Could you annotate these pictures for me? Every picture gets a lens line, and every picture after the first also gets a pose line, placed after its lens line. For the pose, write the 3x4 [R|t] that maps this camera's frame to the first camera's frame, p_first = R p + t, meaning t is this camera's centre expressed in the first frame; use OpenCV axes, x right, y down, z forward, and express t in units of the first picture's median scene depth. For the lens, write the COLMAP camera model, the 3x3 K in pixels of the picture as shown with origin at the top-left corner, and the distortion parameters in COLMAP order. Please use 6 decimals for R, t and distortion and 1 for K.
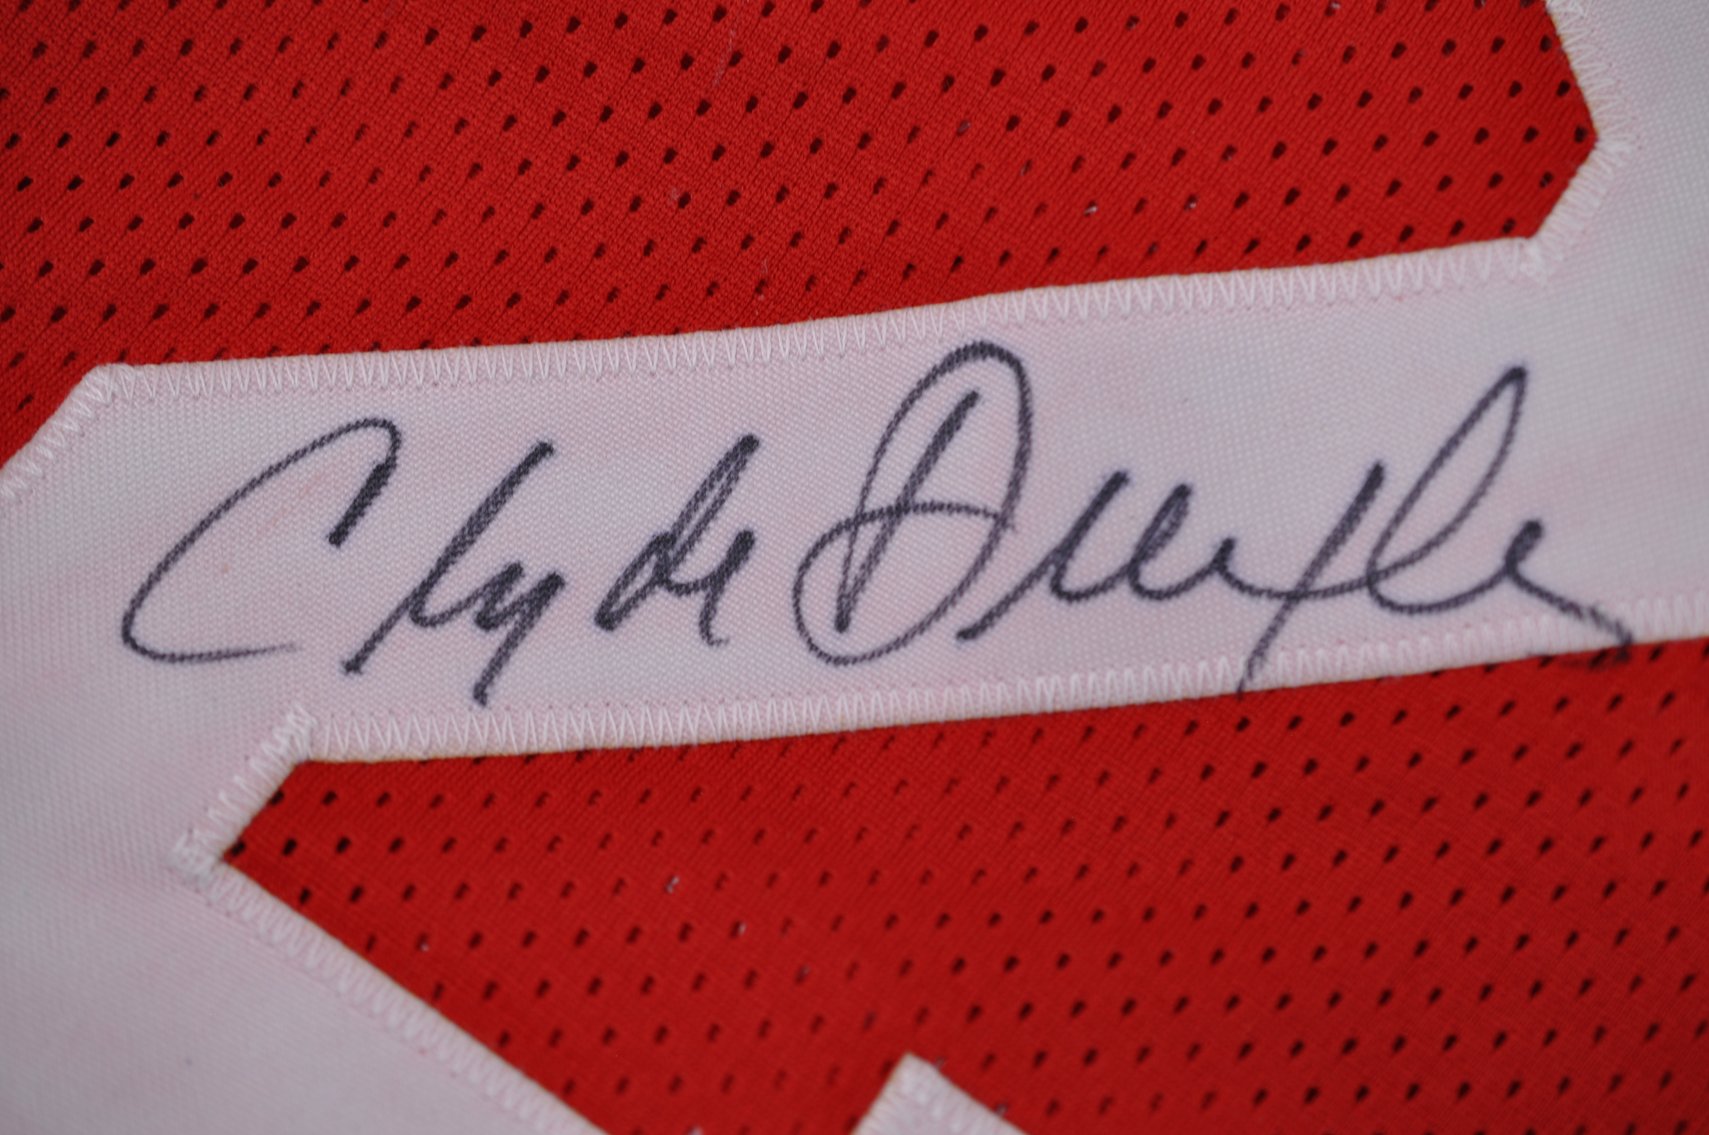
lens RADIAL K [[3009.5, 0, 854.5], [0, 3009.5, 567.5], [0, 0, 1]] dist [-0.012328, 0.029569]
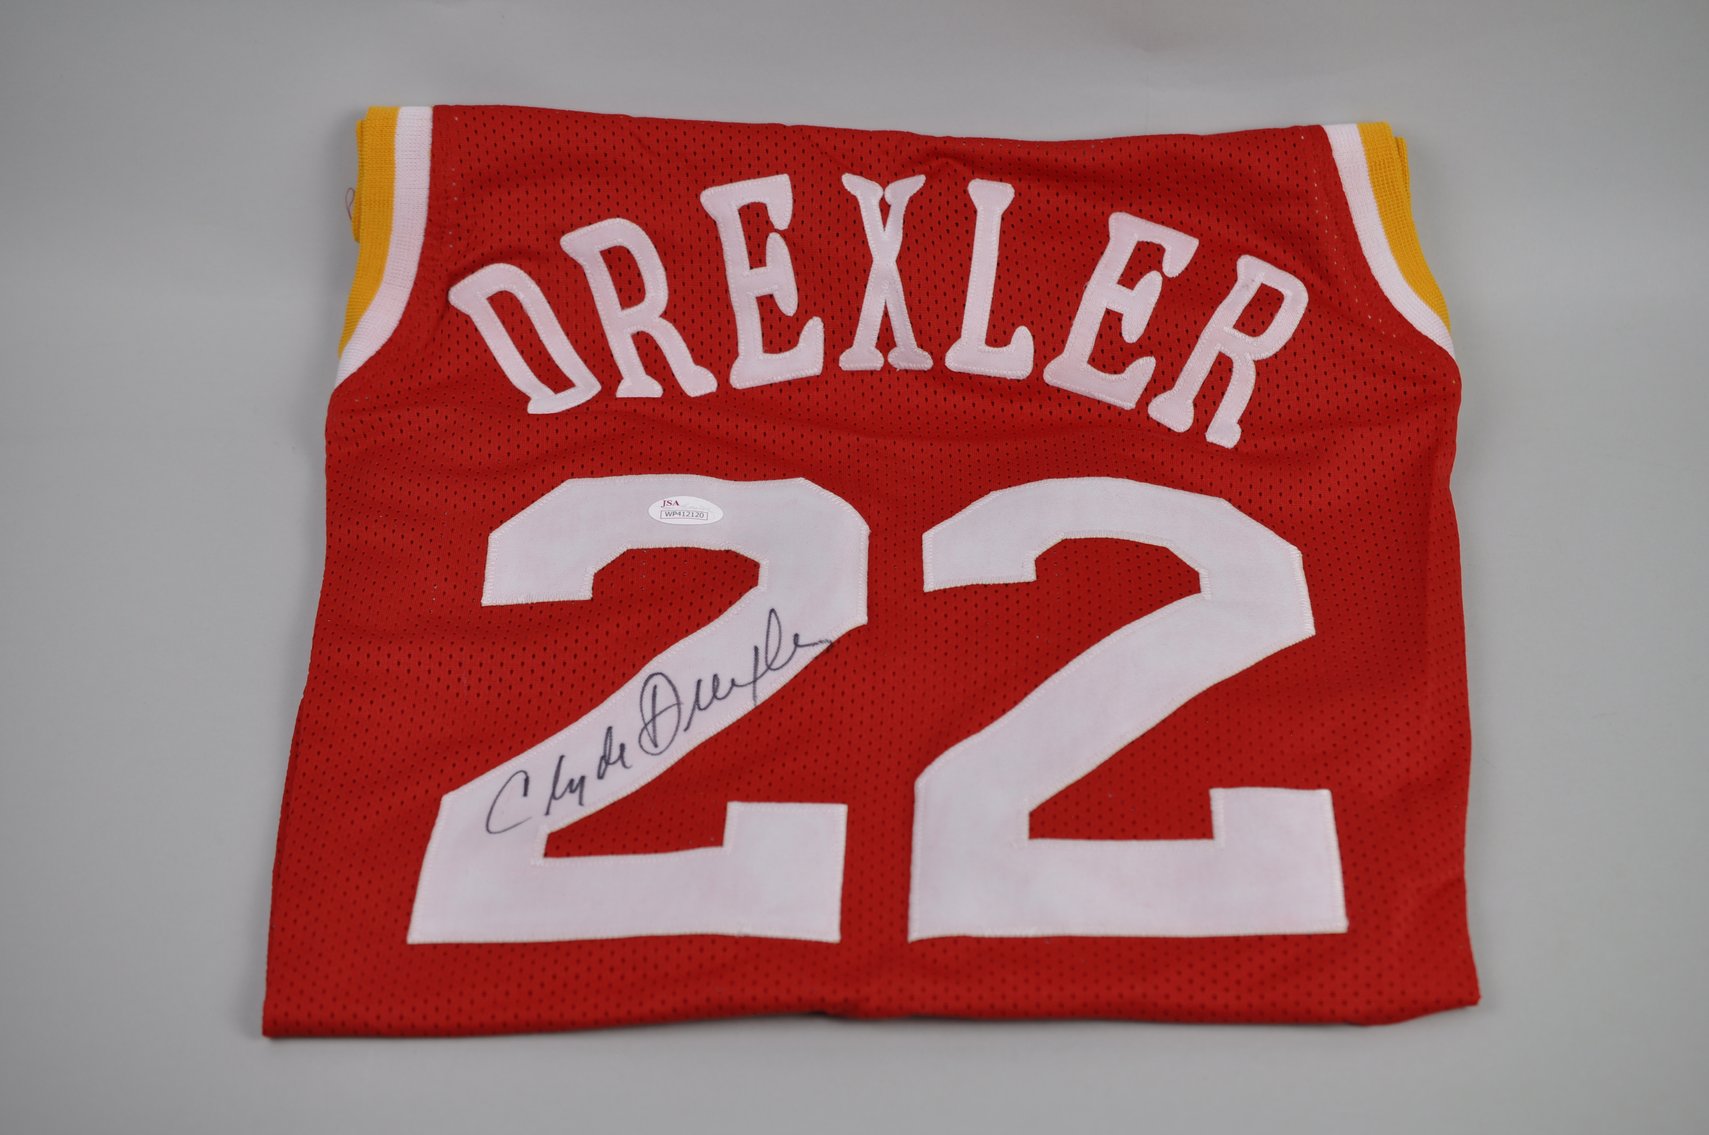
lens RADIAL K [[3009.5, 0, 854.5], [0, 3009.5, 567.5], [0, 0, 1]] dist [-0.012328, 0.029569]
pose [[0.839343, -0.436969, 0.323359, -0.907328], [0.542735, 0.707205, -0.453100, 1.685867], [-0.030691, 0.555804, 0.830746, -2.225038]]
